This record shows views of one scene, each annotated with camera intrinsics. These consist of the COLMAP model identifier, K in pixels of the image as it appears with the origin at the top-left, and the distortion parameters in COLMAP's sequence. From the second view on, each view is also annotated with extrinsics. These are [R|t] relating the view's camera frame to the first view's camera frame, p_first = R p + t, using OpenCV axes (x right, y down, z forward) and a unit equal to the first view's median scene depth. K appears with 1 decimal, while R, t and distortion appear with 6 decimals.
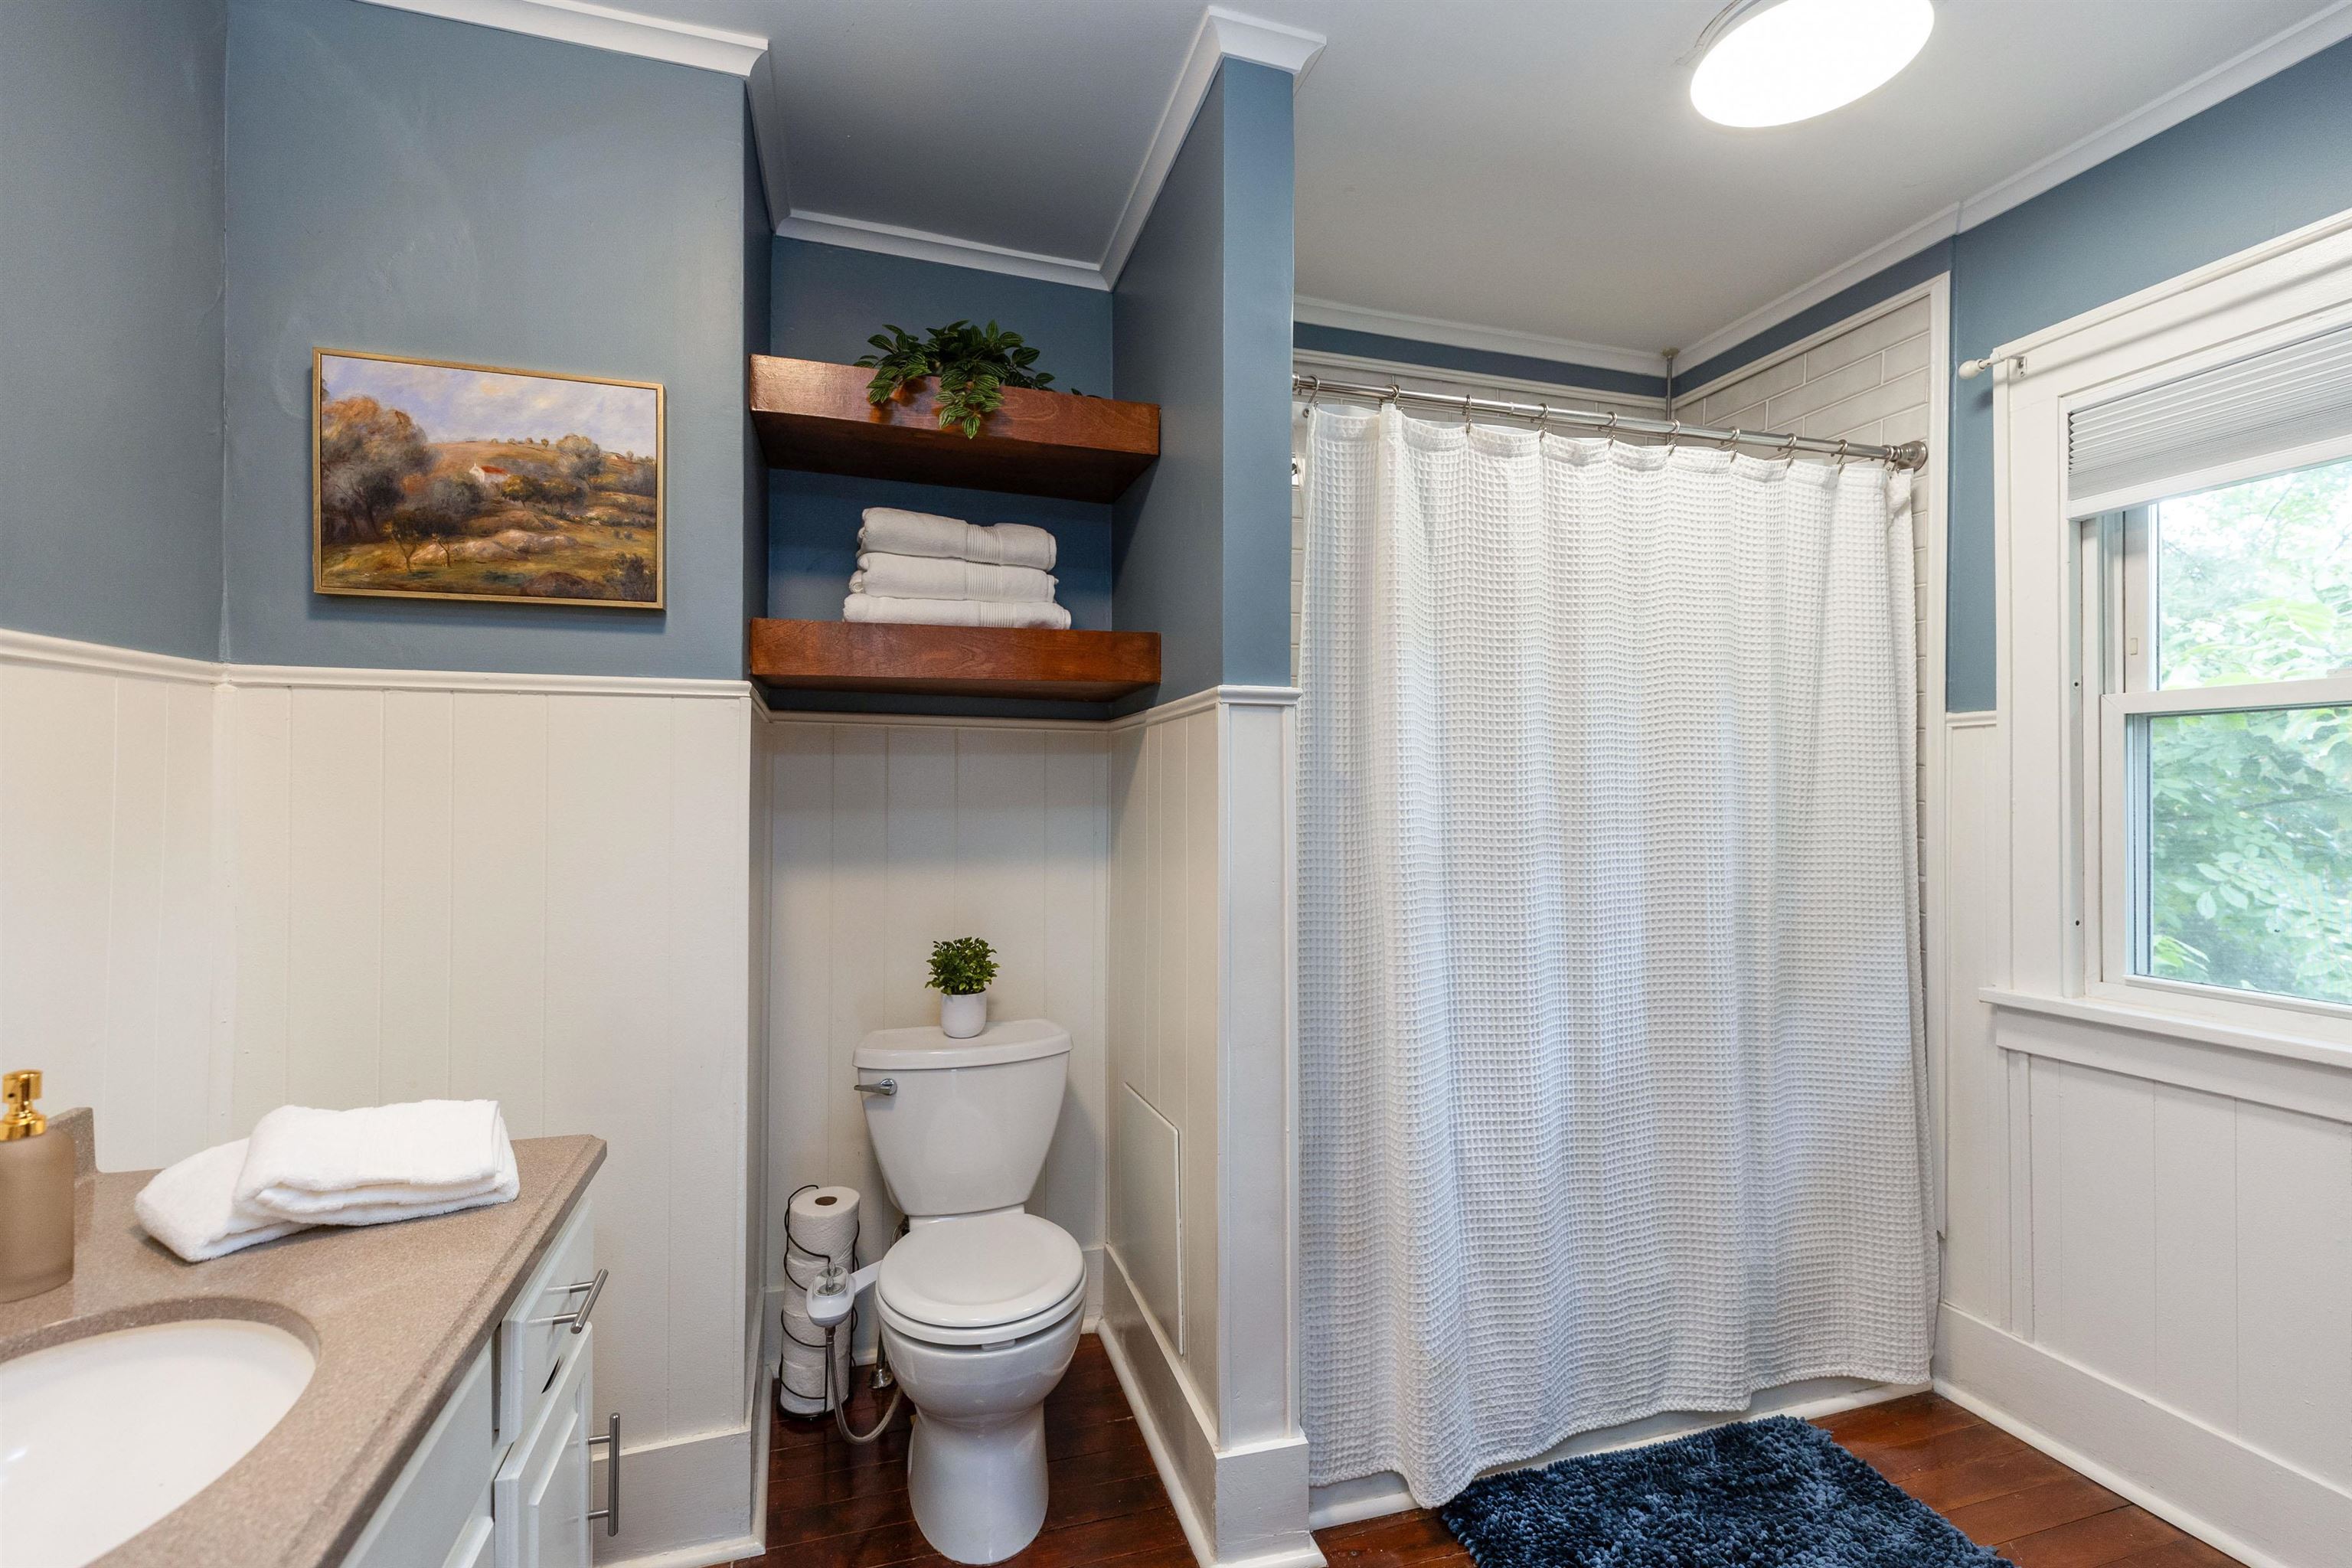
lens RADIAL K [[1081.8, 0, 1185.3], [0, 1081.8, 780.6], [0, 0, 1]] dist [0.001273, 0.006845]
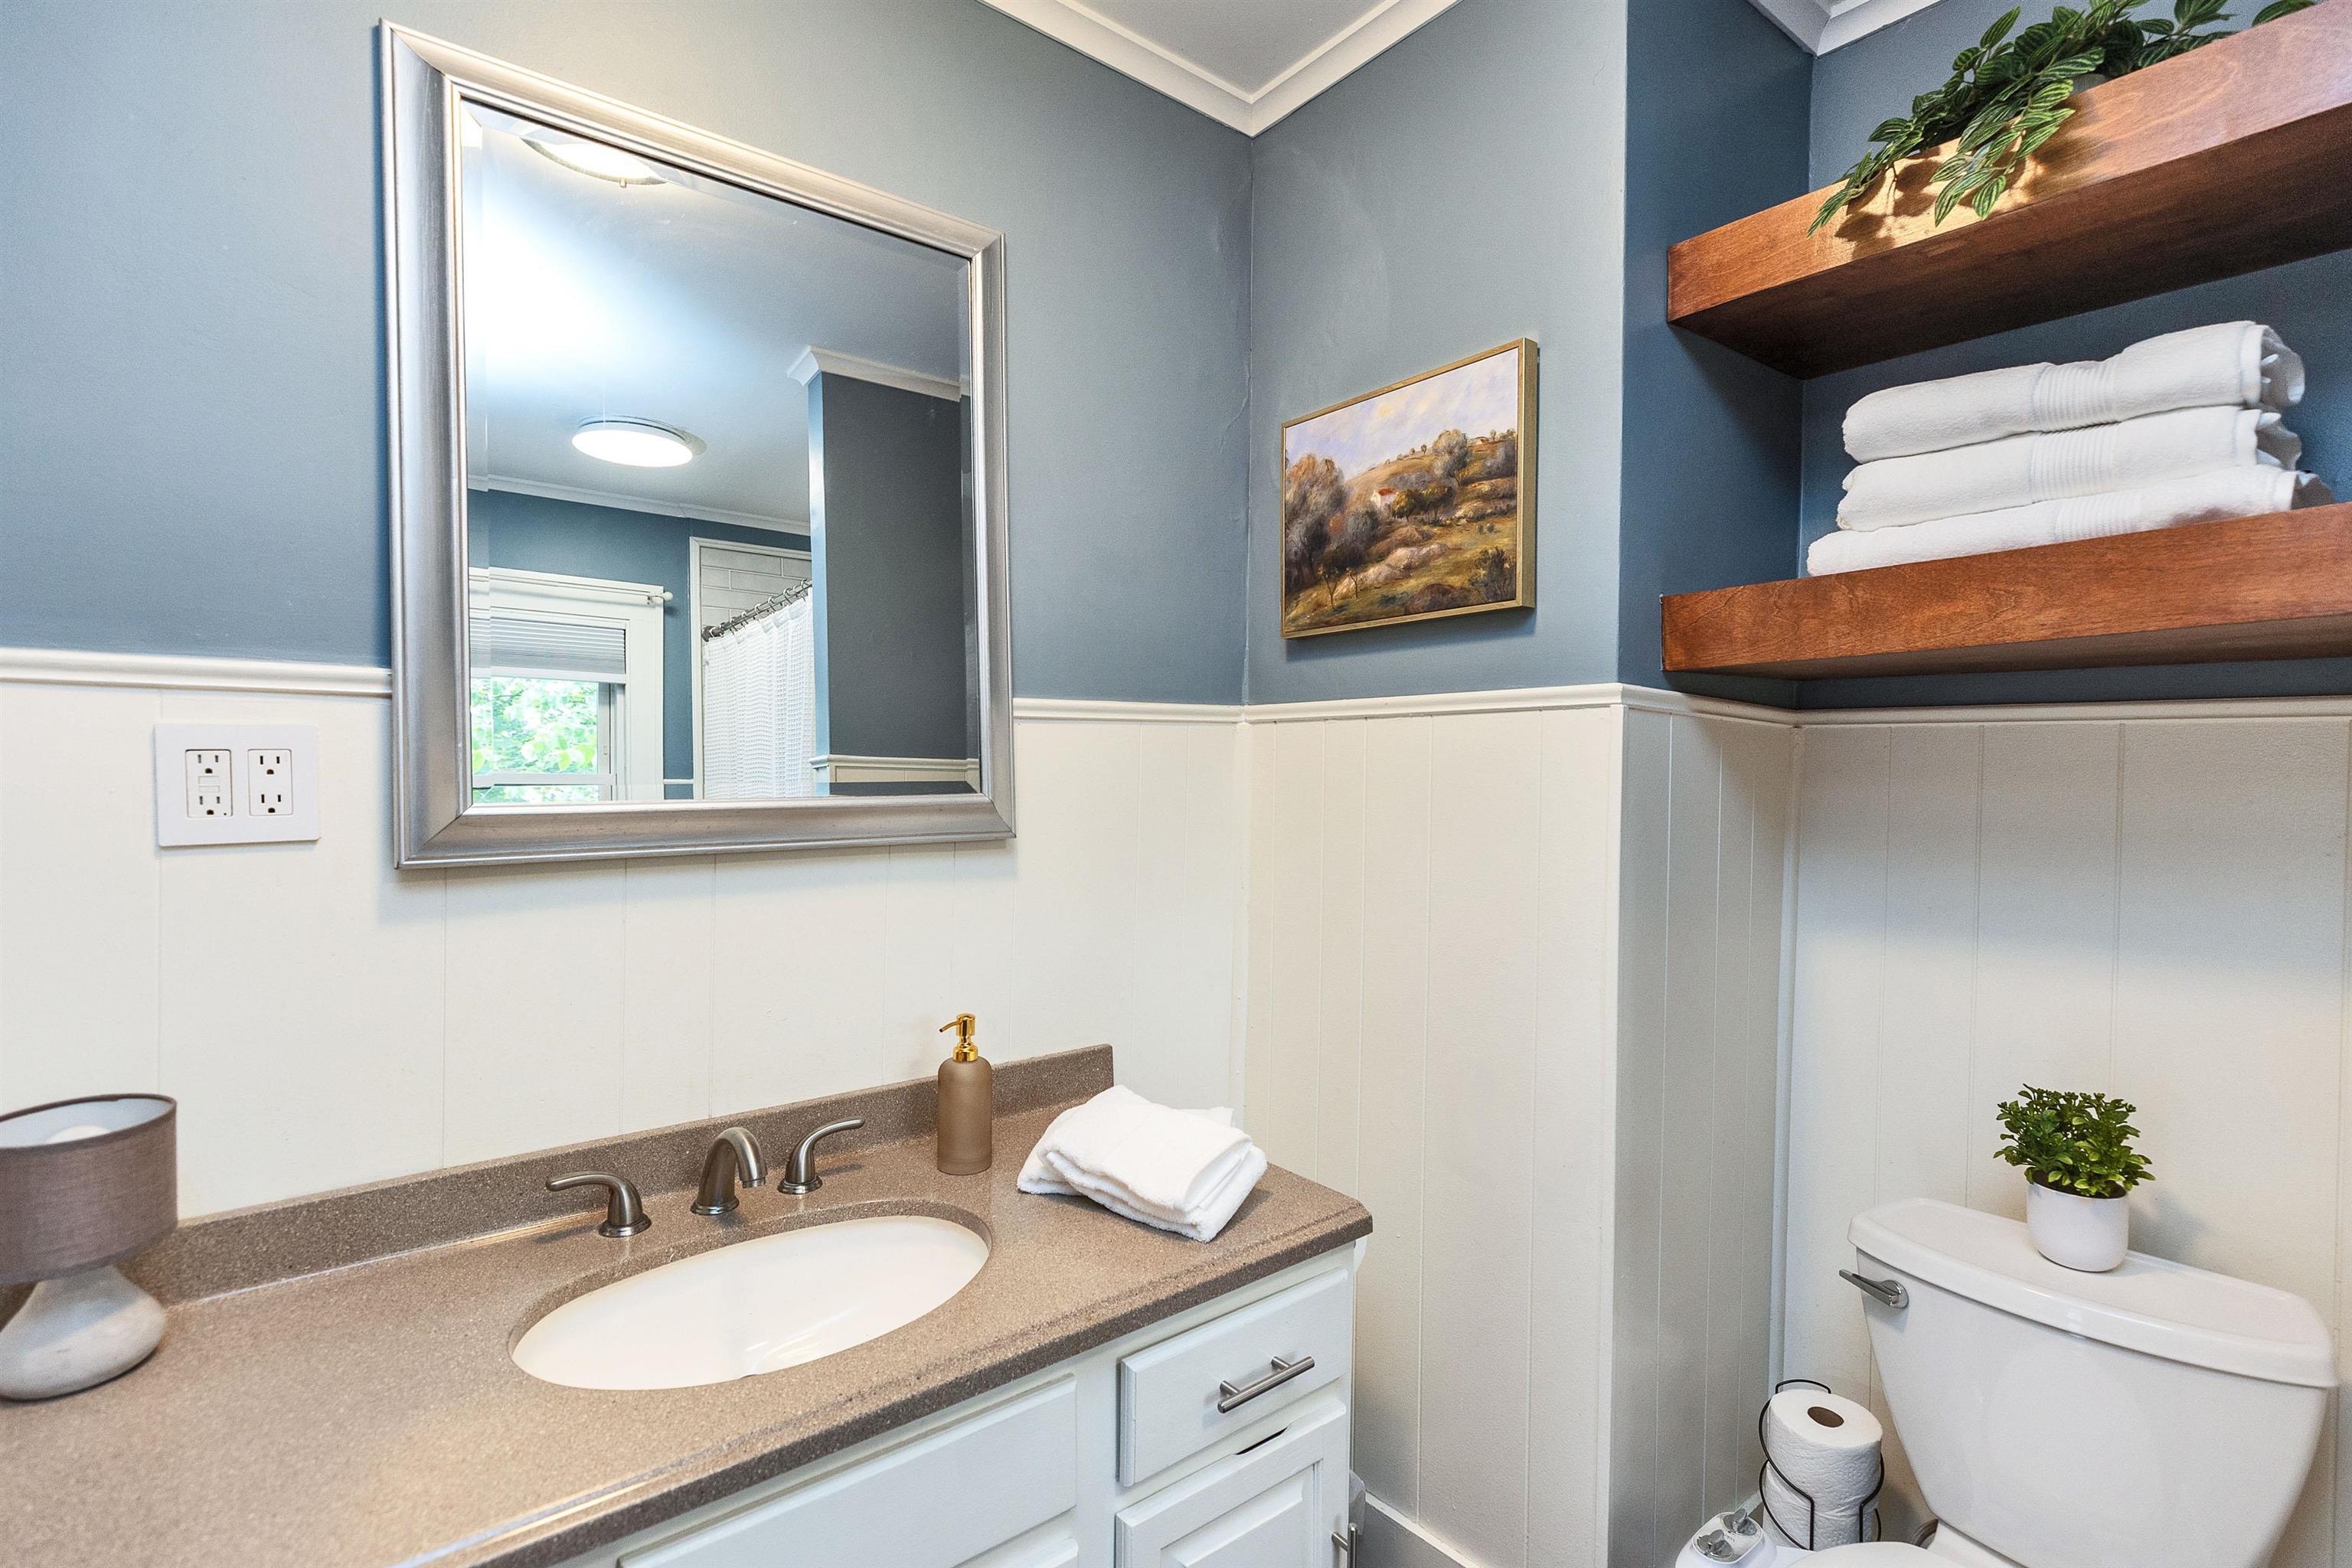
lens RADIAL K [[1081.8, 0, 1185.3], [0, 1081.8, 780.6], [0, 0, 1]] dist [0.001273, 0.006845]
pose [[0.355772, 0.007295, -0.934544, 0.216022], [-0.001681, 0.999973, 0.007166, -0.029955], [0.934571, -0.000978, 0.355775, 0.472402]]
